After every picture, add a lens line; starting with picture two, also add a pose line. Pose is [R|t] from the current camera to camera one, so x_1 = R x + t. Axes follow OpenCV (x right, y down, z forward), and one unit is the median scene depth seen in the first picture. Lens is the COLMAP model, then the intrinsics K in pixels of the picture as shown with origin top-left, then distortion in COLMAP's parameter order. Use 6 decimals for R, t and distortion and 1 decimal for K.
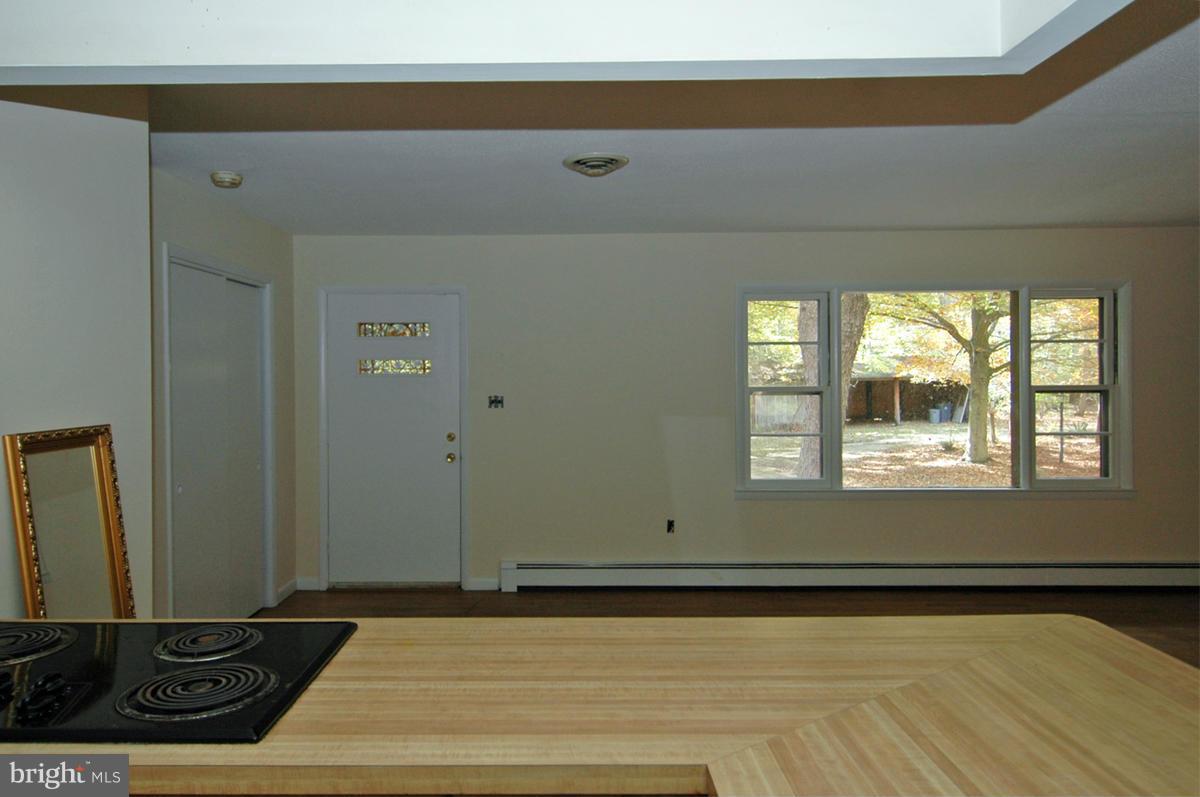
lens RADIAL K [[843.6, 0, 596.0], [0, 843.6, 413.5], [0, 0, 1]] dist [-0.047194, 0.000181]
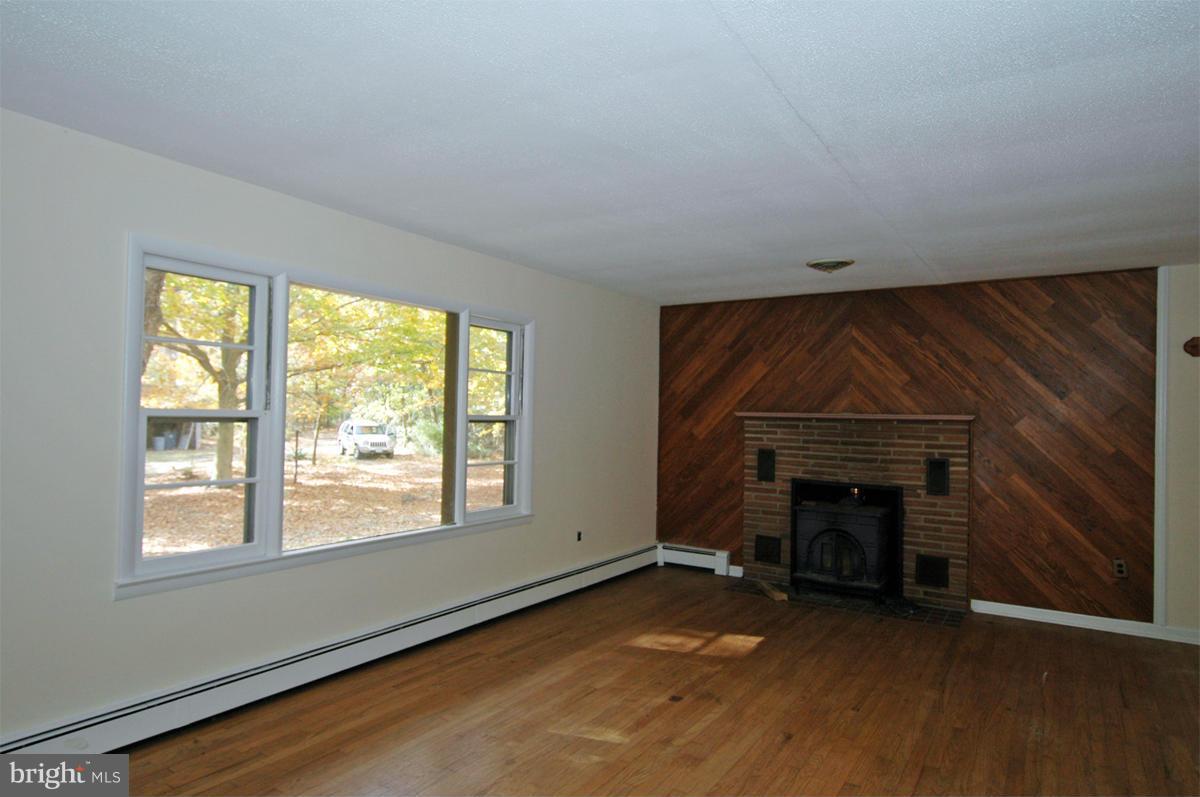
lens RADIAL K [[717.1, 0, 600.1], [0, 717.1, 406.5], [0, 0, 1]] dist [0.036198, -0.027413]
pose [[0.575694, 0.021810, 0.817374, -0.059975], [0.015240, 0.999184, -0.037395, -0.010615], [-0.817523, 0.033984, 0.574892, 0.385679]]
